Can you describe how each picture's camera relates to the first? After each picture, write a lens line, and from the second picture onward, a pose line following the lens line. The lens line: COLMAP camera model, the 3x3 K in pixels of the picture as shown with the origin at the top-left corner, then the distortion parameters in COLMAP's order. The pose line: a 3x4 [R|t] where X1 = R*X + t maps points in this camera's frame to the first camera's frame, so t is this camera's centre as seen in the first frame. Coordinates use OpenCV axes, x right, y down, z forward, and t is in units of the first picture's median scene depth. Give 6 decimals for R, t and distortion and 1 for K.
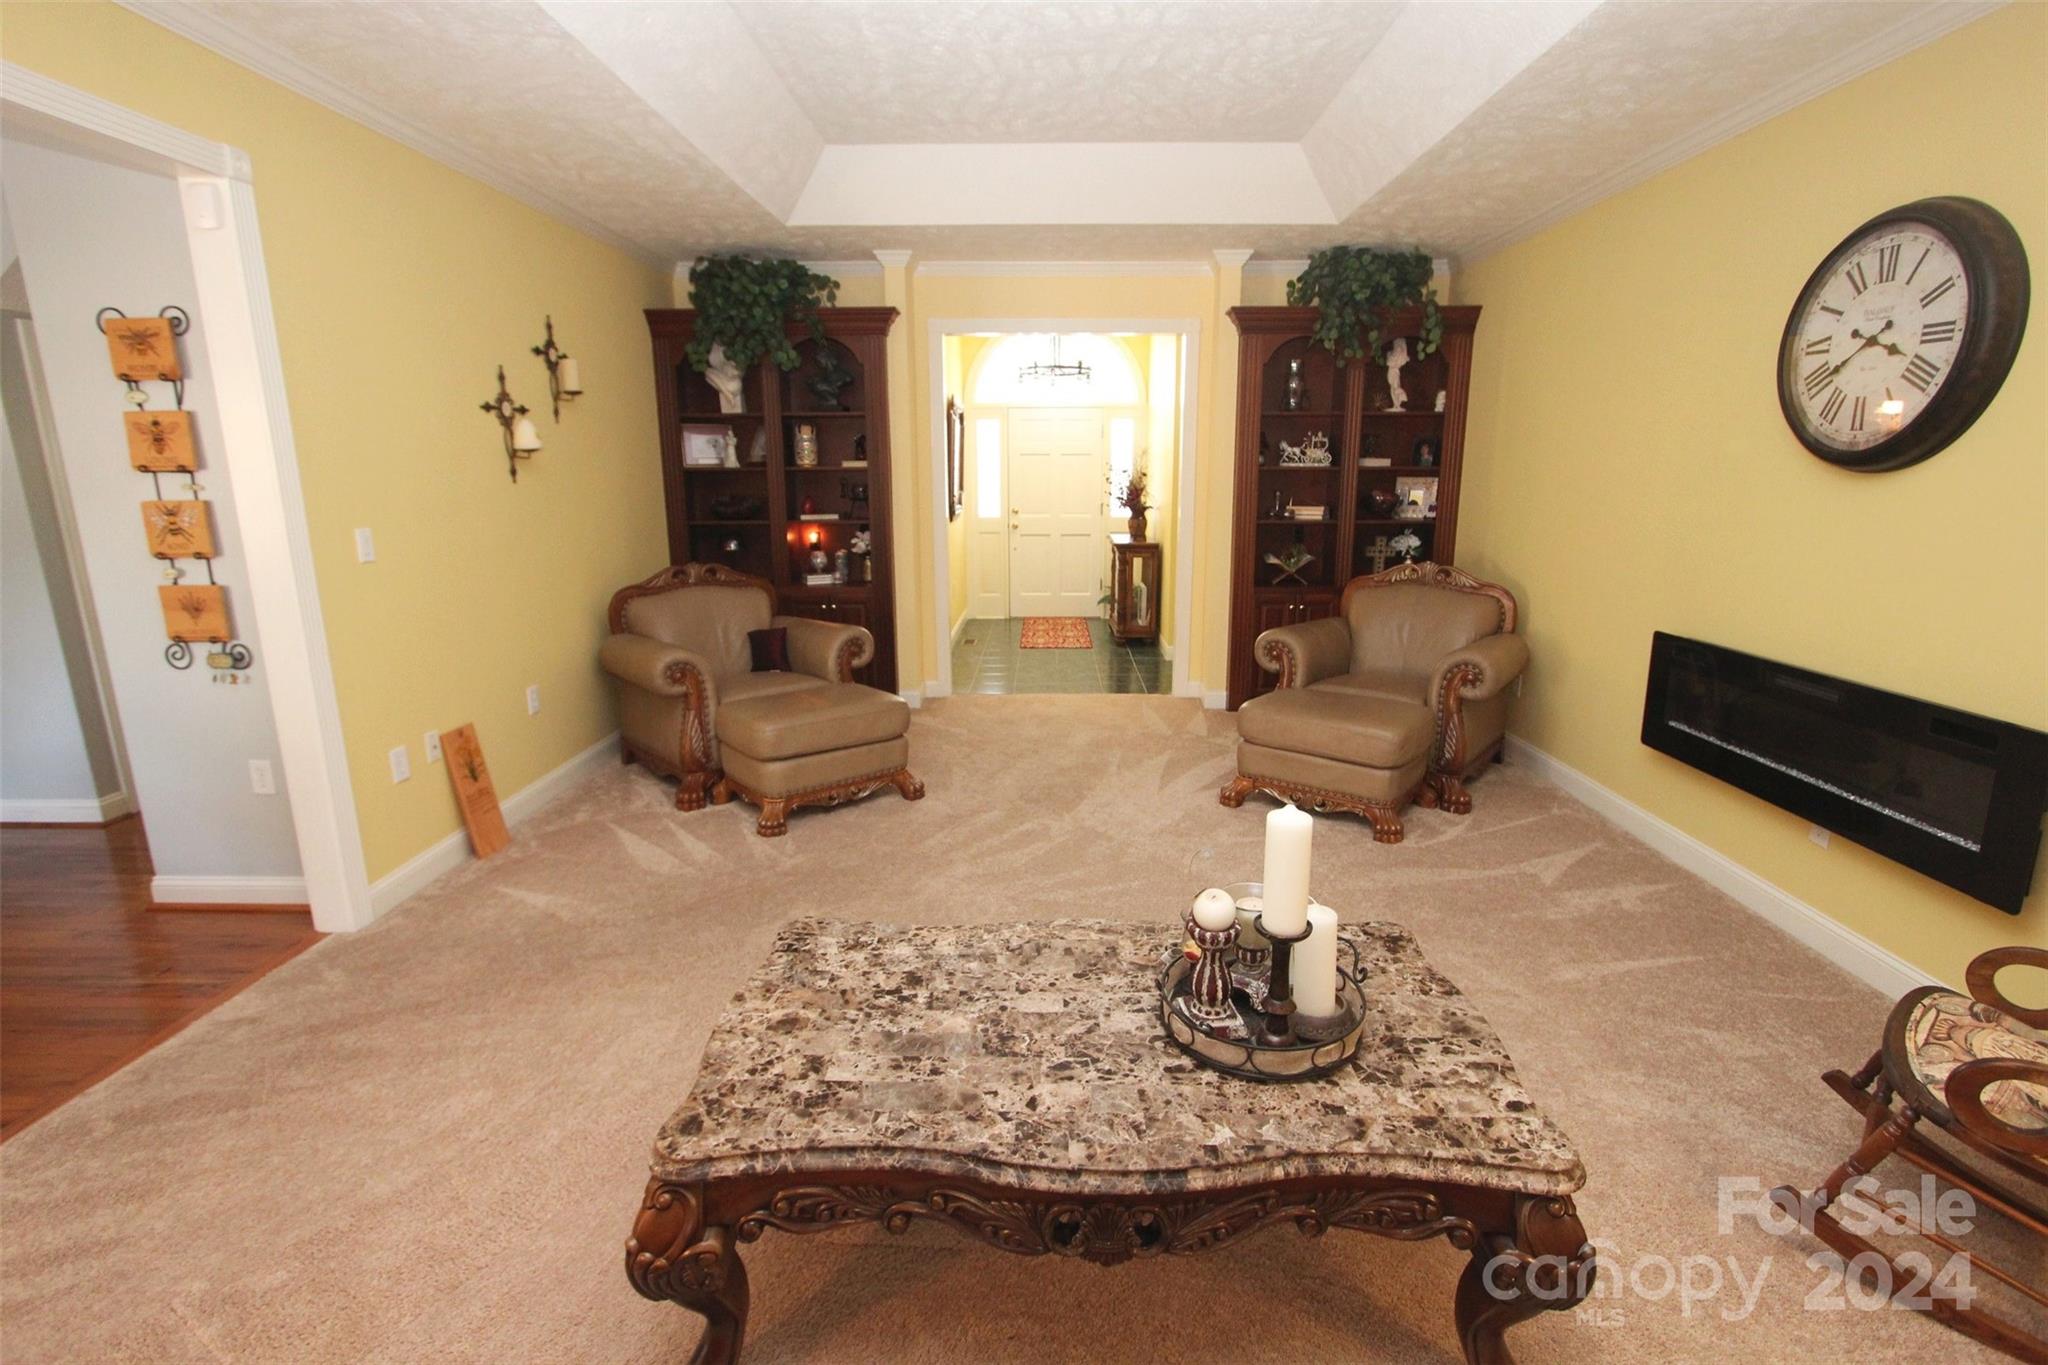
lens RADIAL K [[945.3, 0, 1034.3], [0, 945.3, 672.0], [0, 0, 1]] dist [-0.015470, 0.001736]
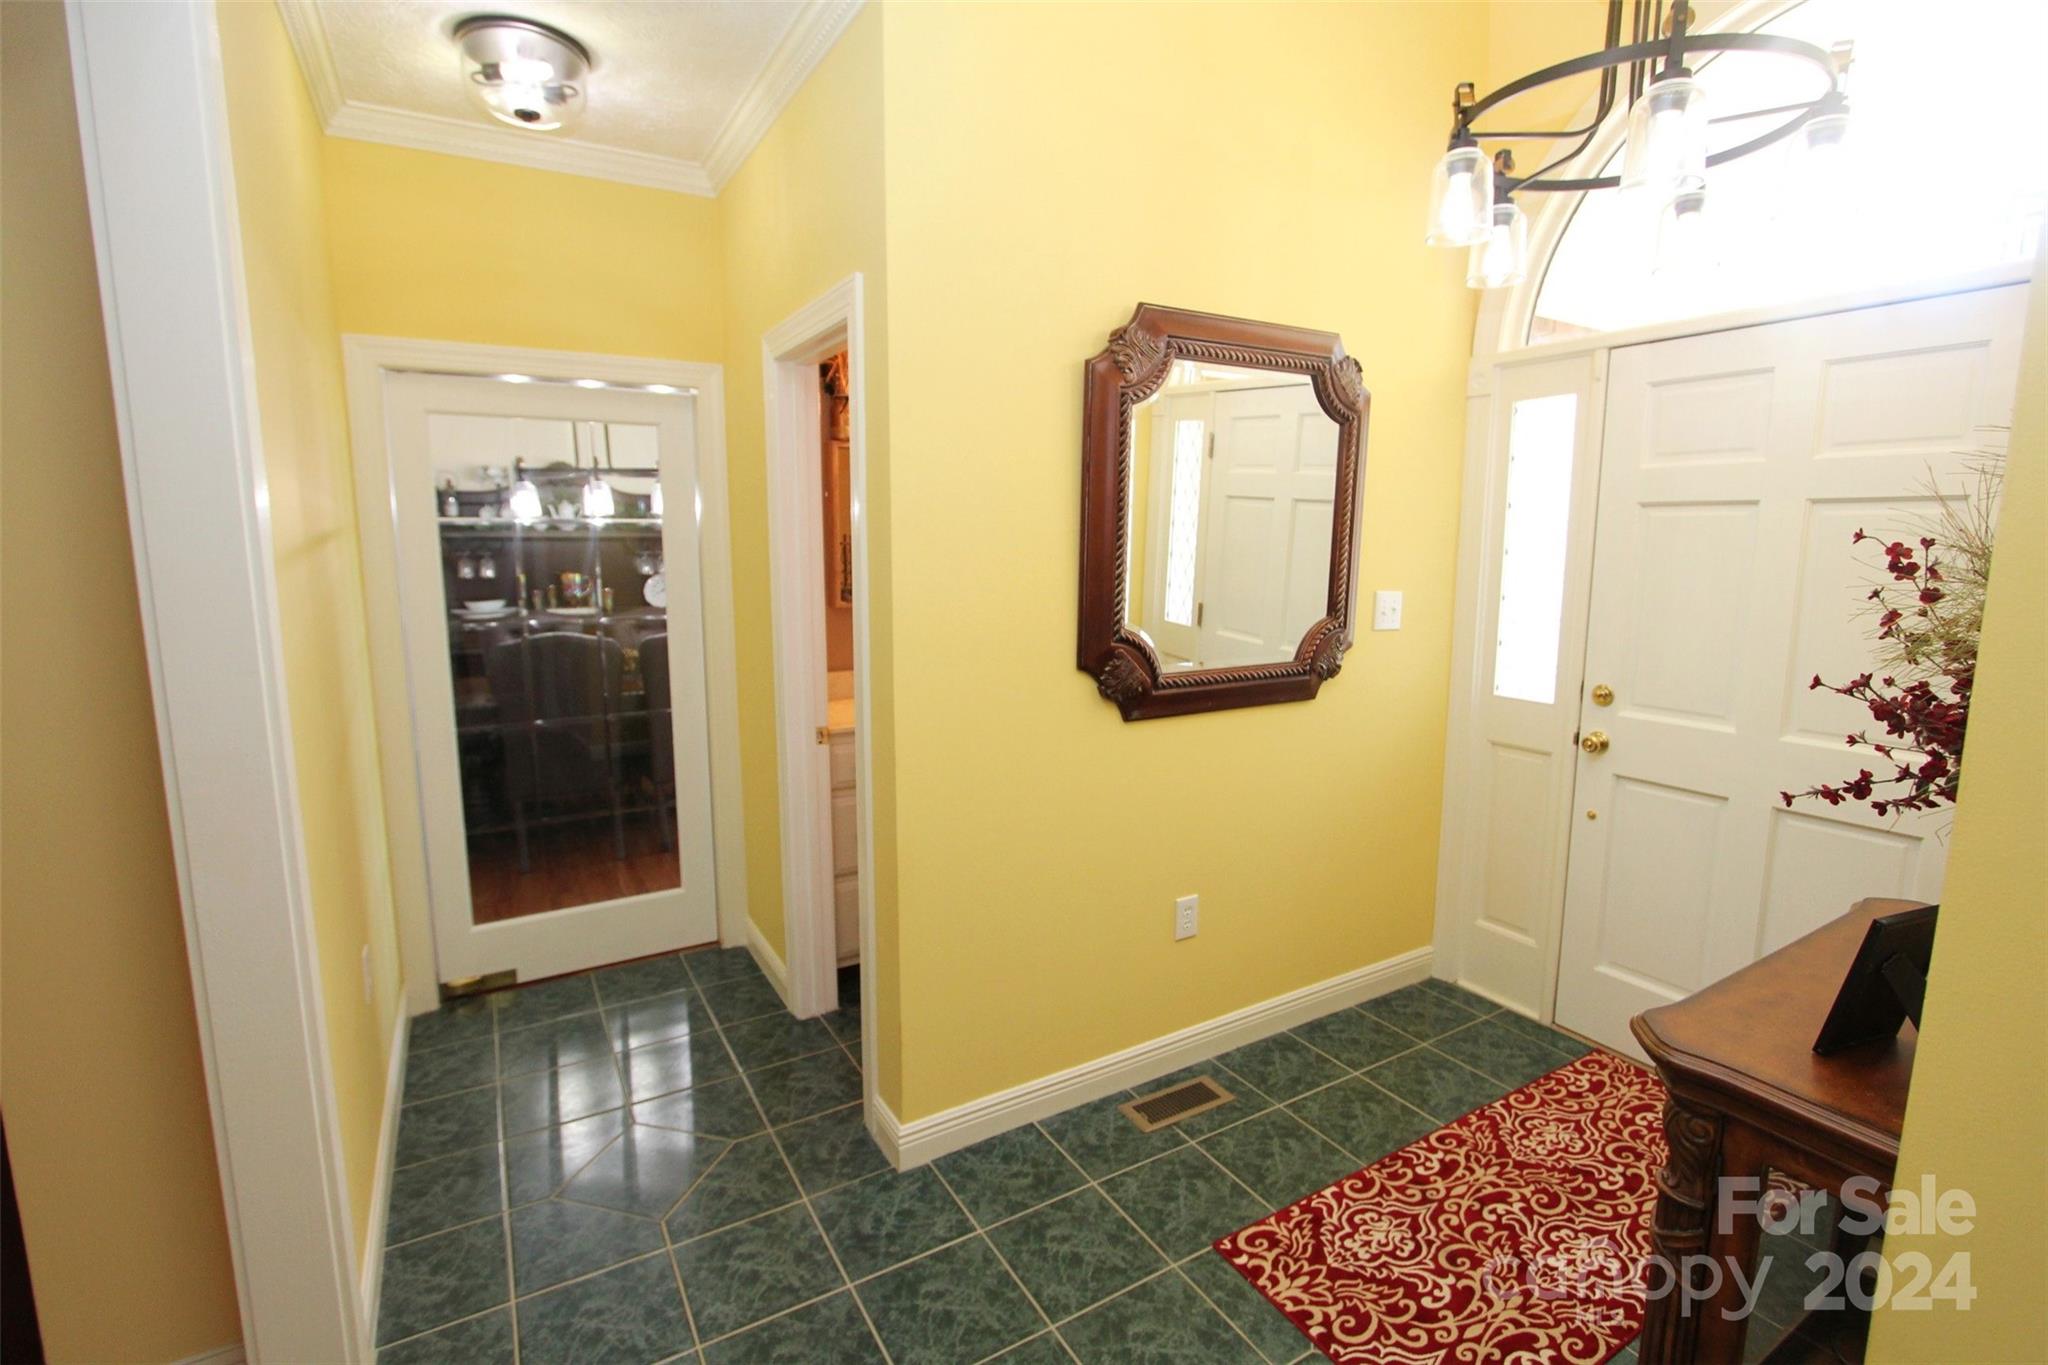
lens RADIAL K [[945.3, 0, 1034.3], [0, 945.3, 672.0], [0, 0, 1]] dist [-0.015470, 0.001736]
pose [[0.523855, 0.123800, -0.842763, 0.142616], [-0.183680, 0.982523, 0.030156, -0.162321], [0.831768, 0.139002, 0.537439, 0.733029]]
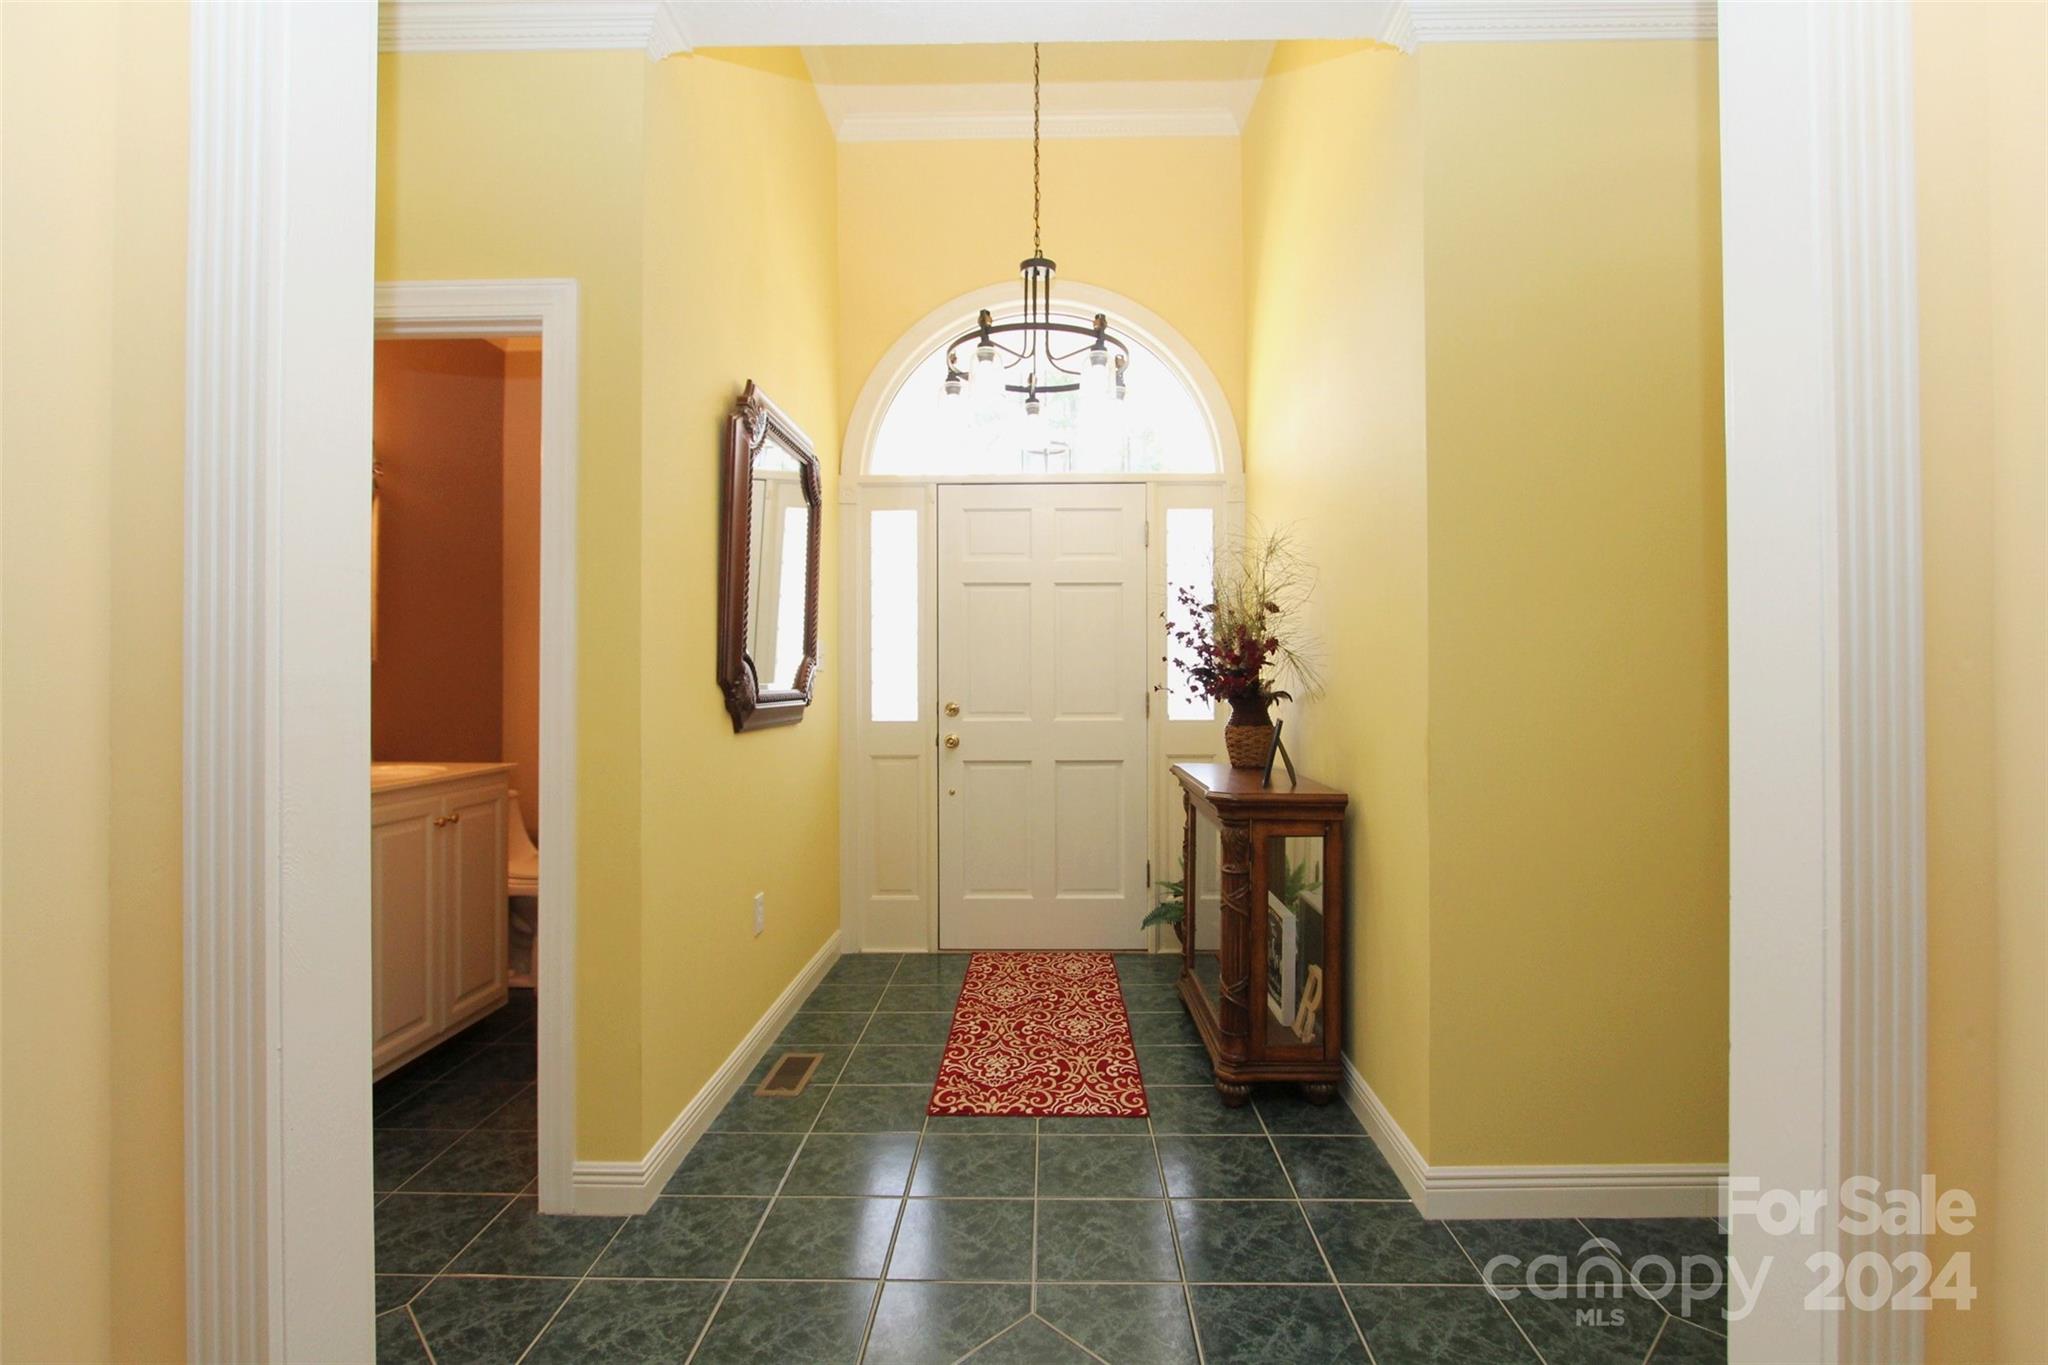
lens RADIAL K [[945.3, 0, 1034.3], [0, 945.3, 672.0], [0, 0, 1]] dist [-0.015470, 0.001736]
pose [[0.999997, 0.000345, -0.002307, 0.020575], [-0.000847, 0.975206, -0.221297, -0.093573], [0.002174, 0.221298, 0.975204, 0.594908]]
